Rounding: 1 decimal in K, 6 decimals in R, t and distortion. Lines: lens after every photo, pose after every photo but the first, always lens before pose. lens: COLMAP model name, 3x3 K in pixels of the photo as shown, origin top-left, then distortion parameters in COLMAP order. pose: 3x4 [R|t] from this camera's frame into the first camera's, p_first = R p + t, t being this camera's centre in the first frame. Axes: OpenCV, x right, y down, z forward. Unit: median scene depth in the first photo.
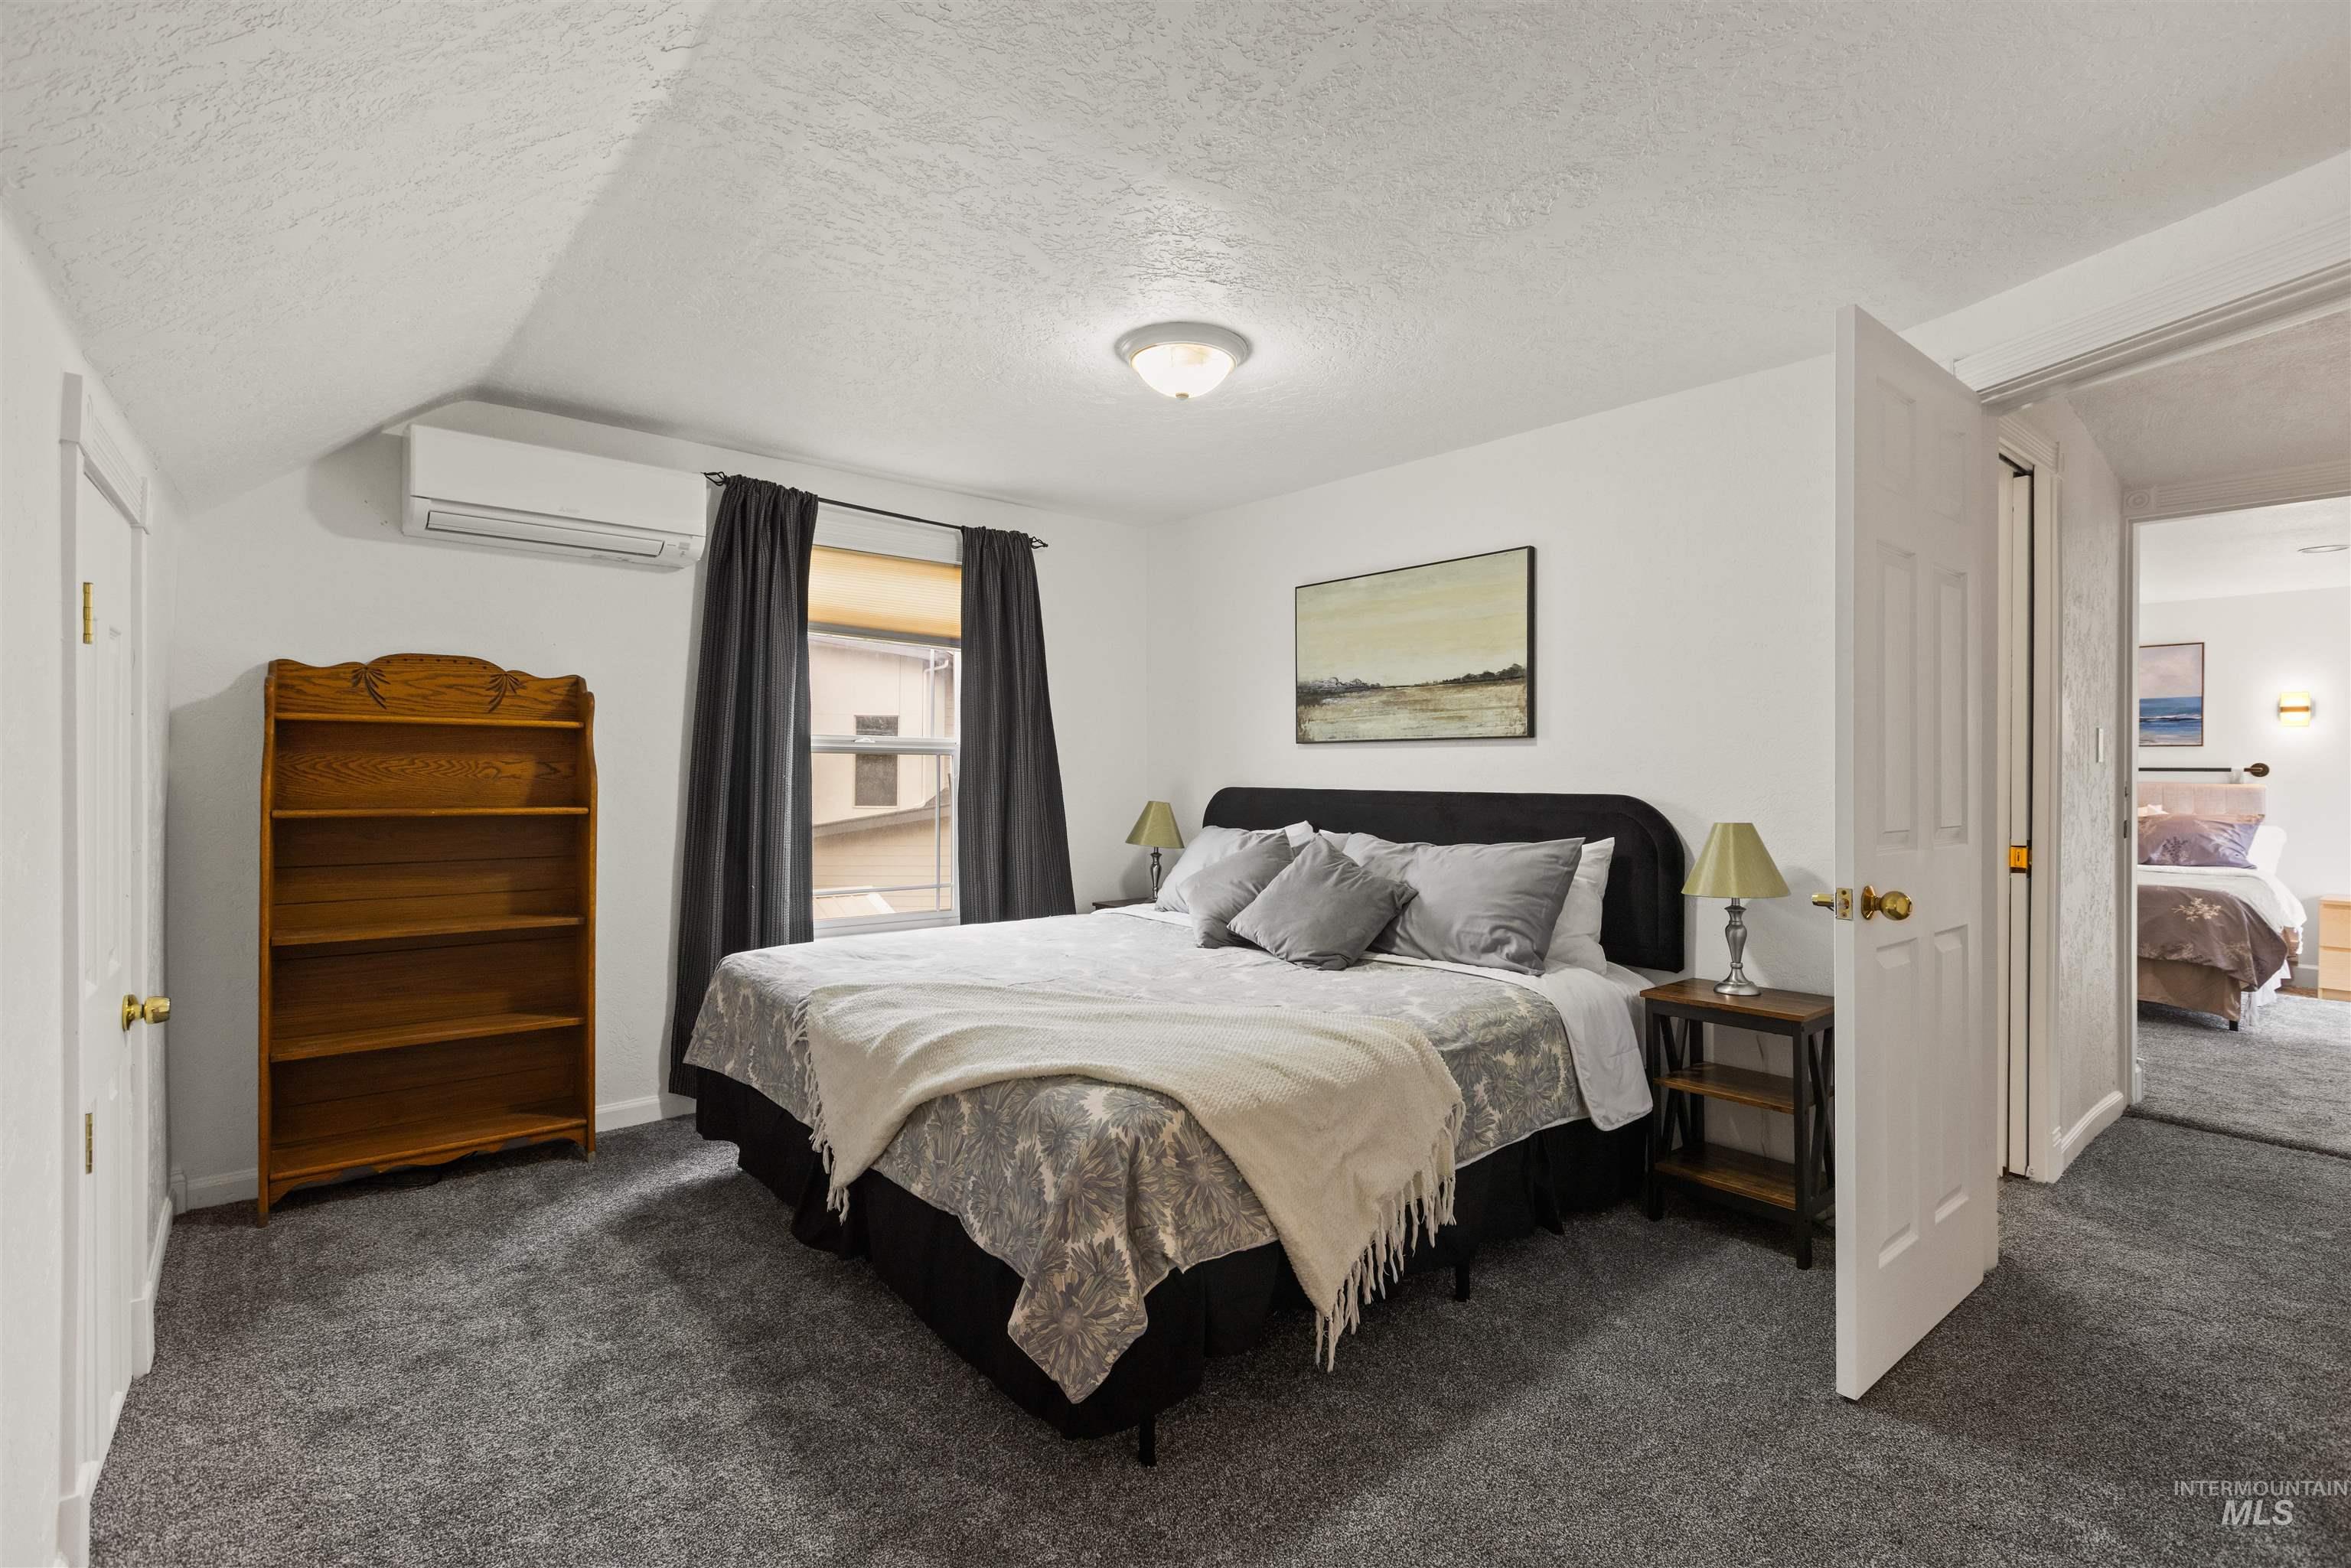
lens RADIAL K [[1067.7, 0, 1174.0], [0, 1067.7, 781.8], [0, 0, 1]] dist [-0.000887, 0.000039]
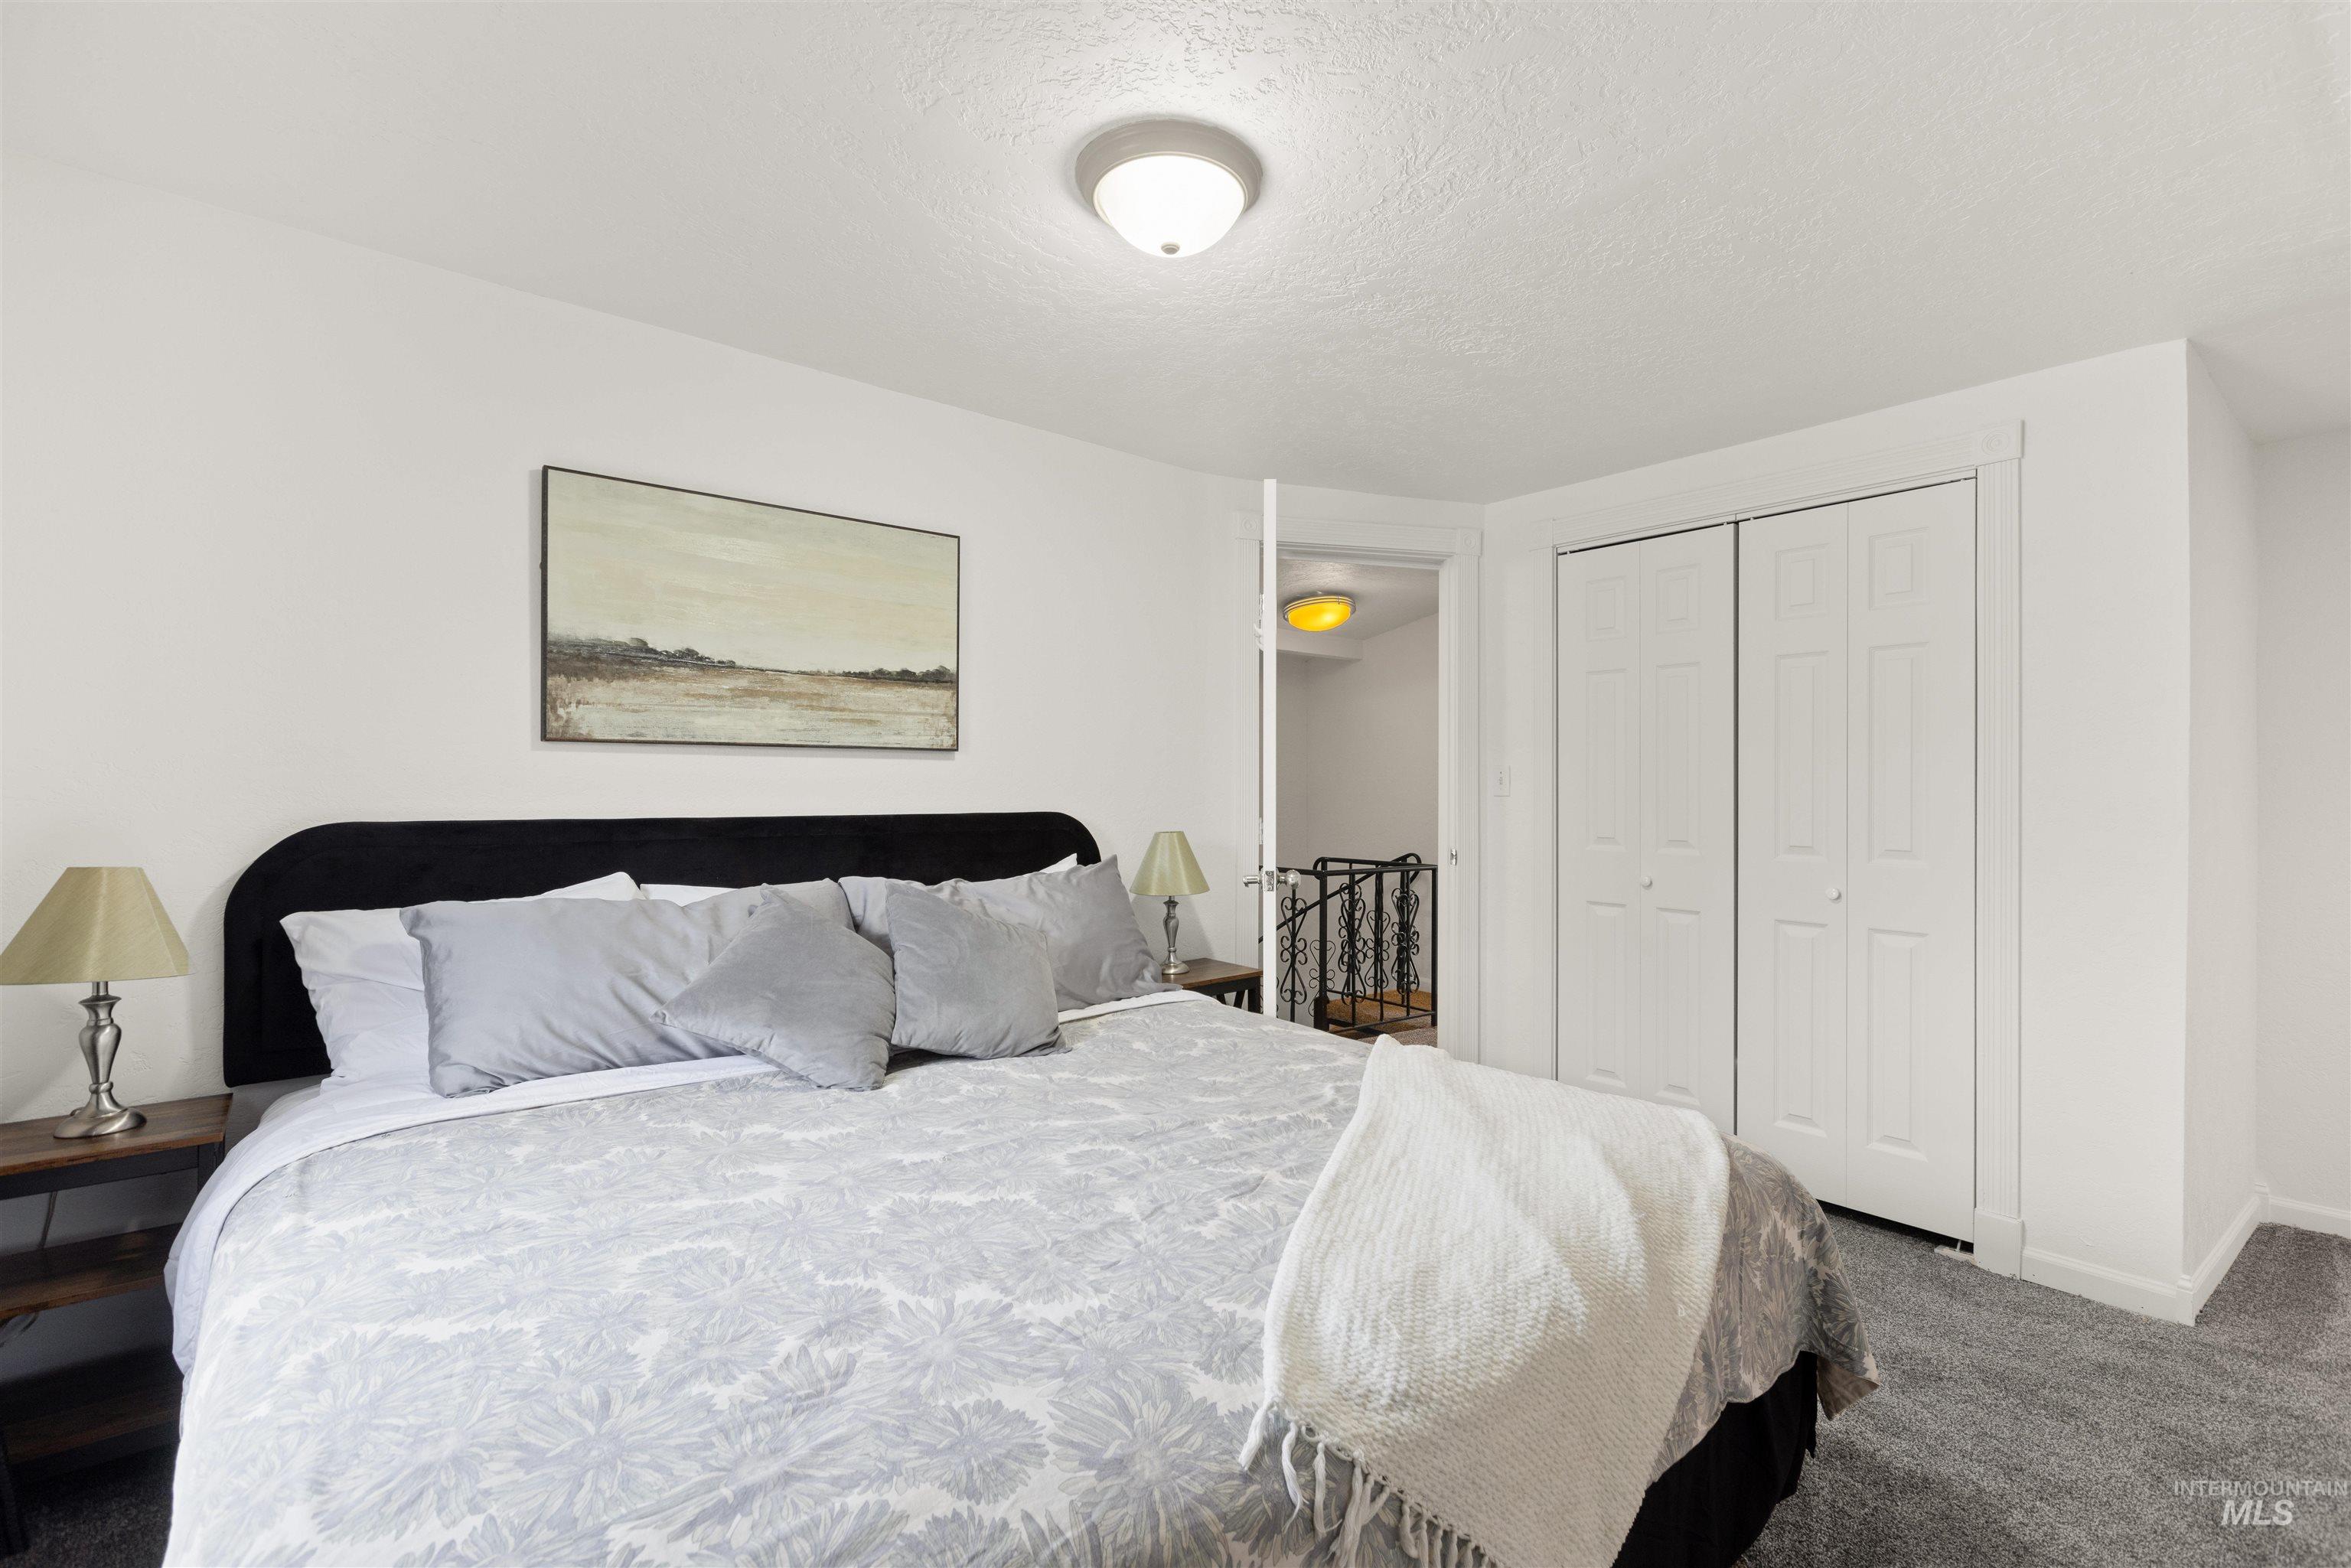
lens RADIAL K [[1067.7, 0, 1172.7], [0, 1067.7, 779.2], [0, 0, 1]] dist [-0.000887, 0.000039]
pose [[0.010474, 0.000904, 0.999945, -0.525954], [0.002338, 0.999997, -0.000928, -0.016085], [-0.999942, 0.002347, 0.010472, 0.766634]]
